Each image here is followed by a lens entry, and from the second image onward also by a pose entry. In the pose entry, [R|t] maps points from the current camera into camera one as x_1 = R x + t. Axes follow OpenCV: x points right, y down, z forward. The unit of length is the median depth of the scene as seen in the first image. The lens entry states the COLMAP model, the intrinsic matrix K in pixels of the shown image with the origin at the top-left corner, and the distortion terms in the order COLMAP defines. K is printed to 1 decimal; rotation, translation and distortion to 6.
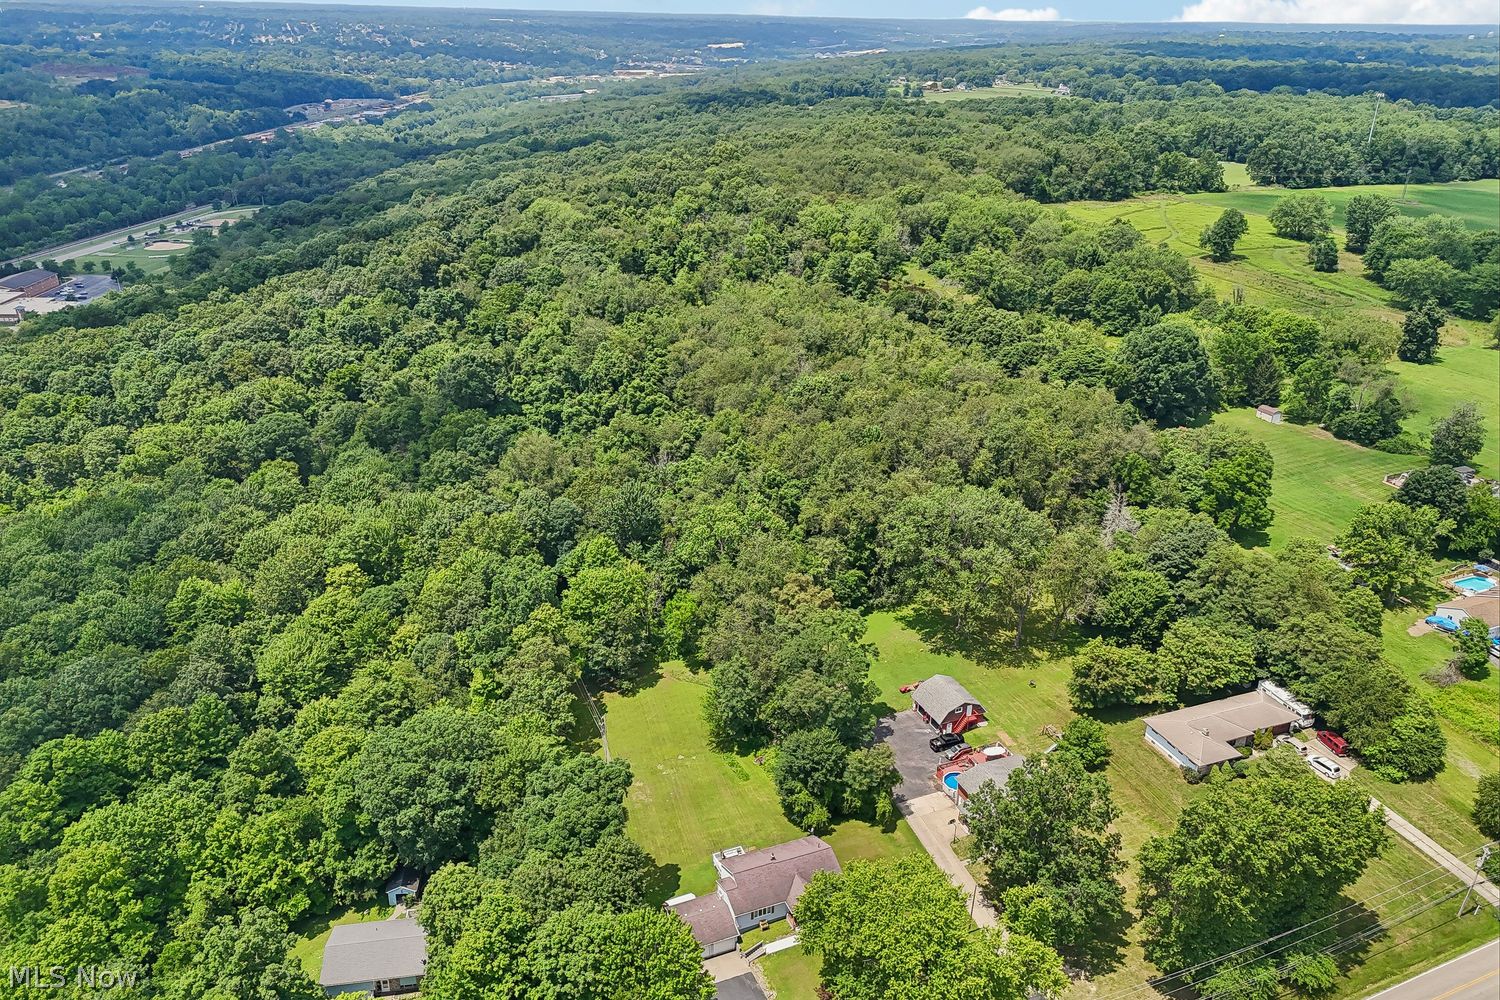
lens RADIAL K [[1100.9, 0, 754.7], [0, 1100.9, 502.6], [0, 0, 1]] dist [0.071148, -0.066542]
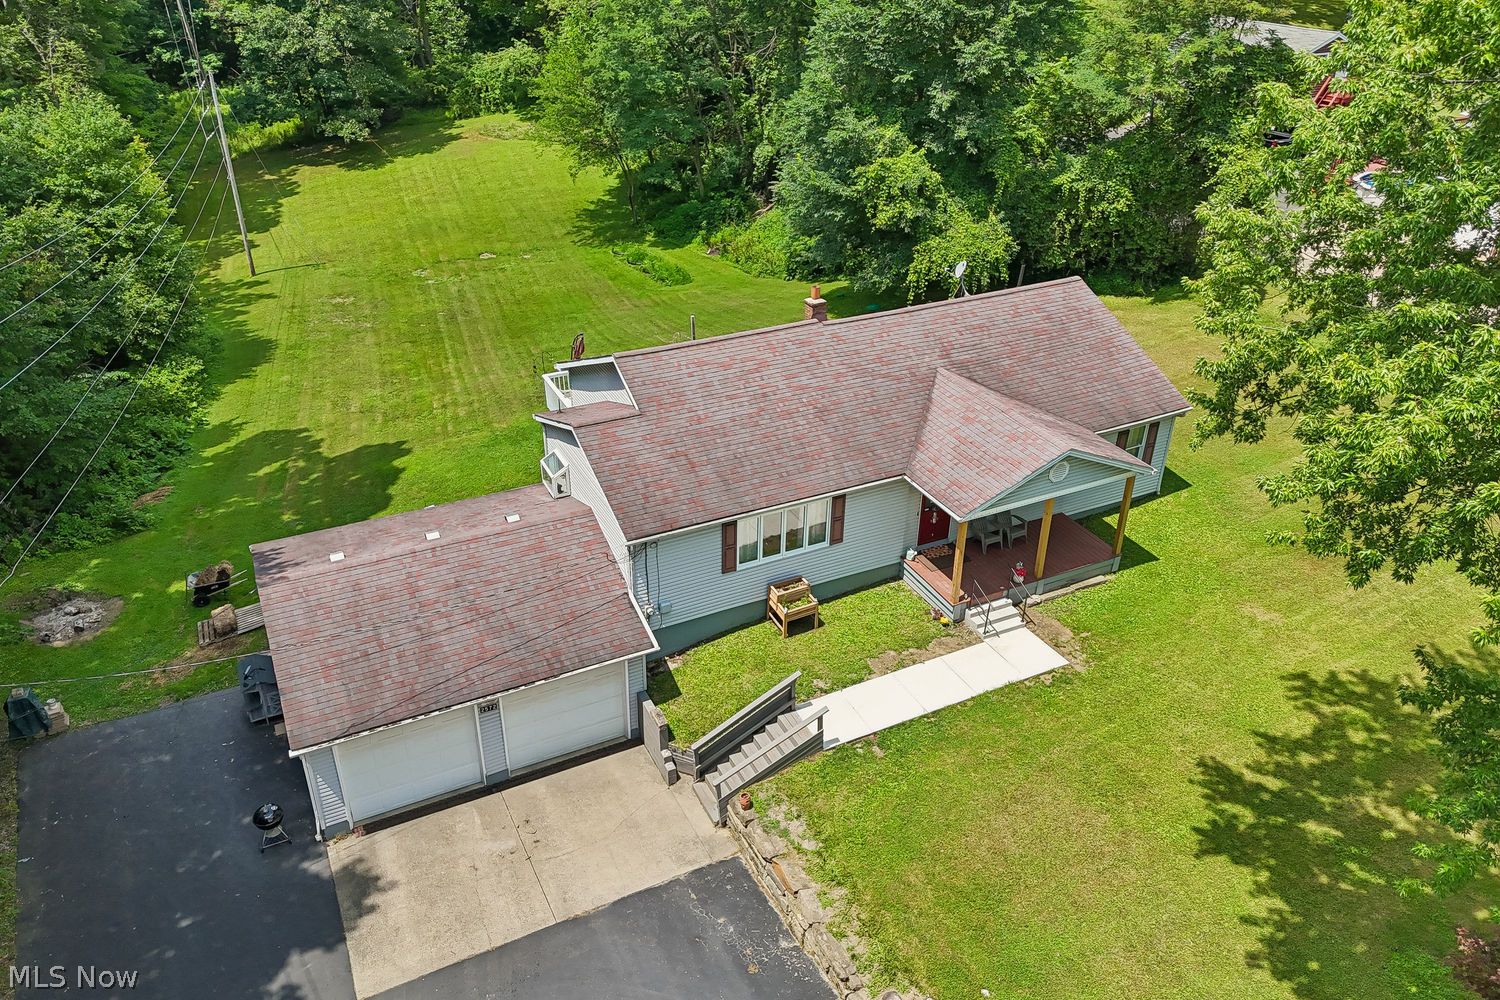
lens RADIAL K [[1100.9, 0, 754.7], [0, 1100.9, 502.6], [0, 0, 1]] dist [0.071148, -0.066542]
pose [[0.998014, -0.035236, 0.052207, -0.004386], [0.029658, 0.994134, 0.104012, 0.226911], [-0.055566, -0.102257, 0.993205, 0.541570]]
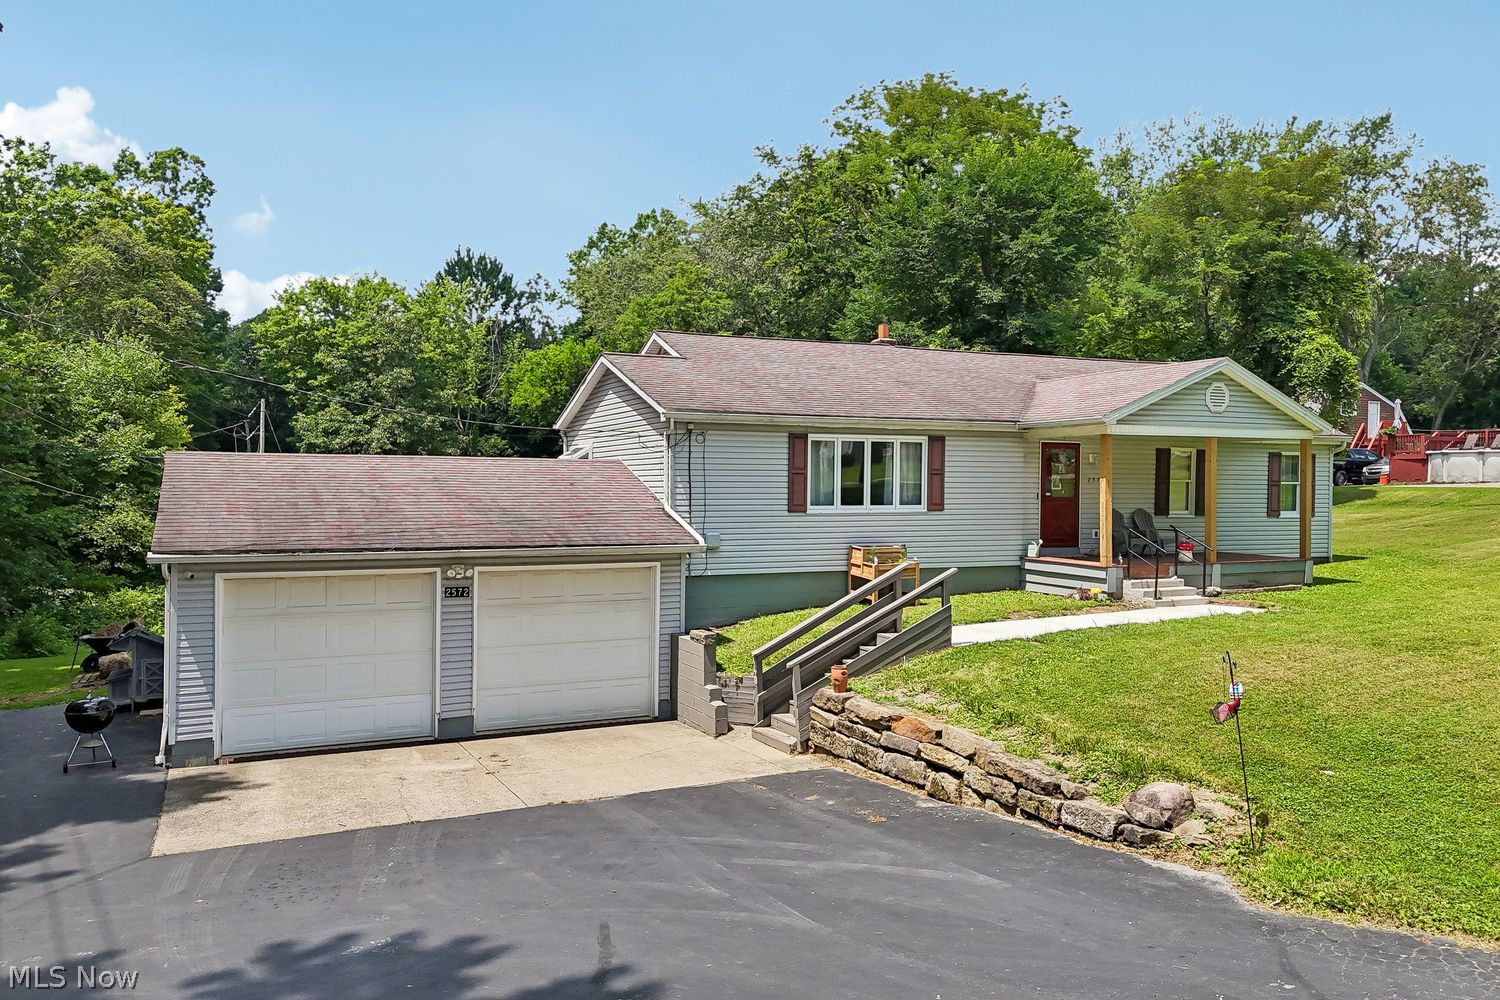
lens RADIAL K [[1111.0, 0, 753.7], [0, 1111.0, 503.5], [0, 0, 1]] dist [0.066845, -0.073378]
pose [[0.998908, -0.016605, 0.043675, -0.008682], [0.032343, 0.920316, -0.389836, 0.281382], [-0.033722, 0.390823, 0.919848, 0.576708]]
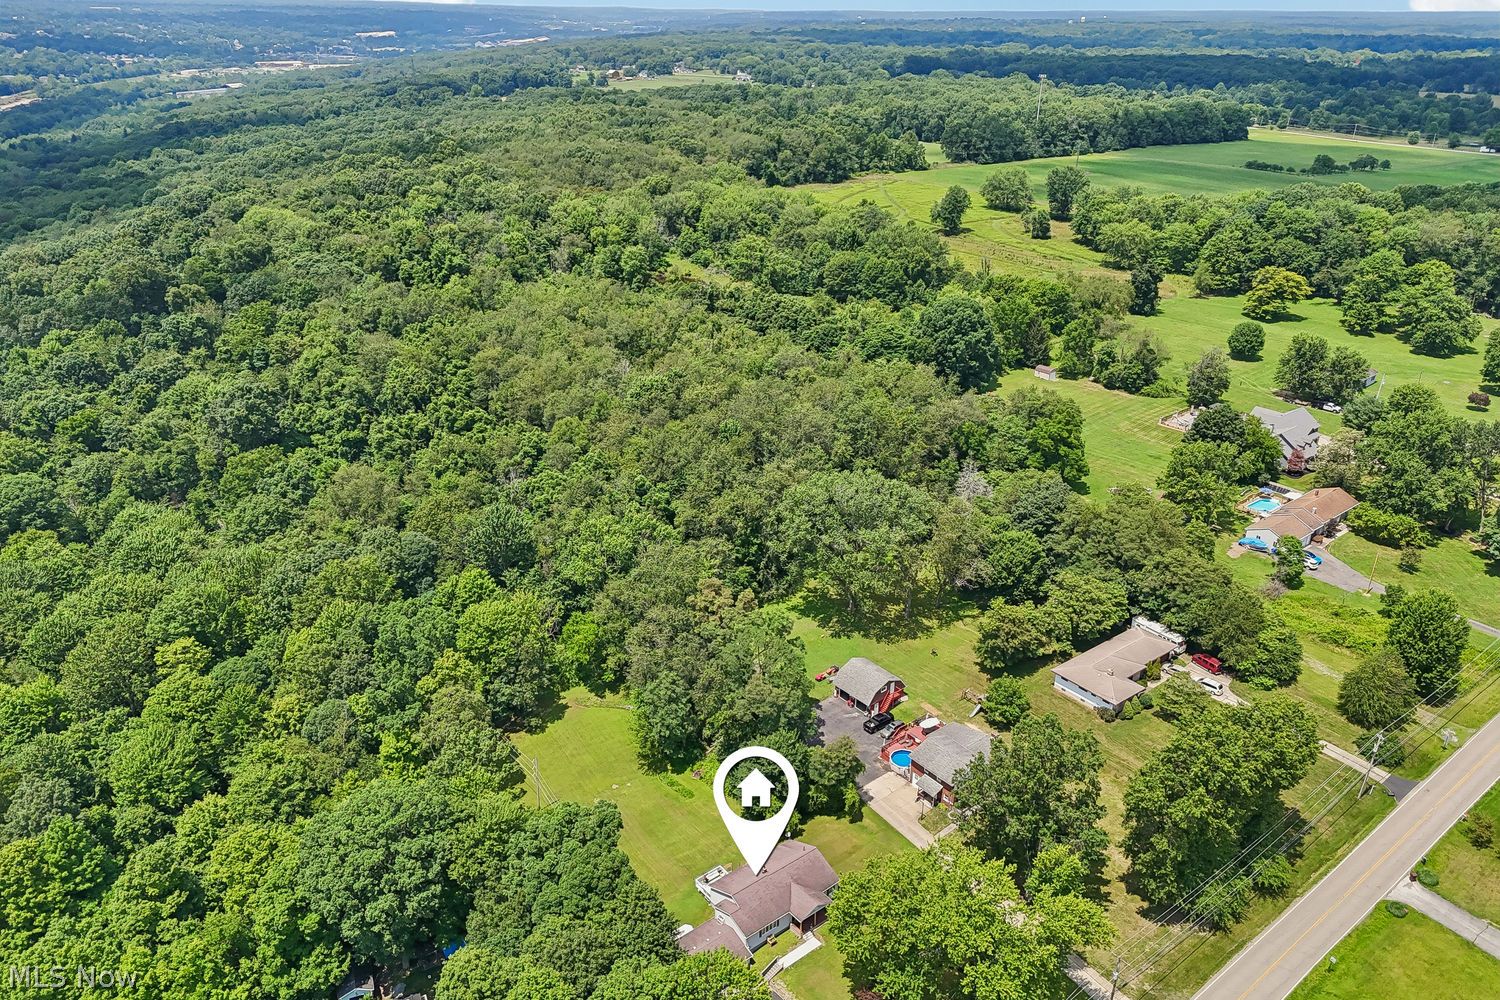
lens RADIAL K [[1100.9, 0, 754.7], [0, 1100.9, 502.6], [0, 0, 1]] dist [0.071148, -0.066542]
pose [[0.959853, -0.120221, 0.253436, -0.136619], [0.117878, 0.992727, 0.024468, -0.018343], [-0.254534, 0.006388, 0.967043, 0.036381]]
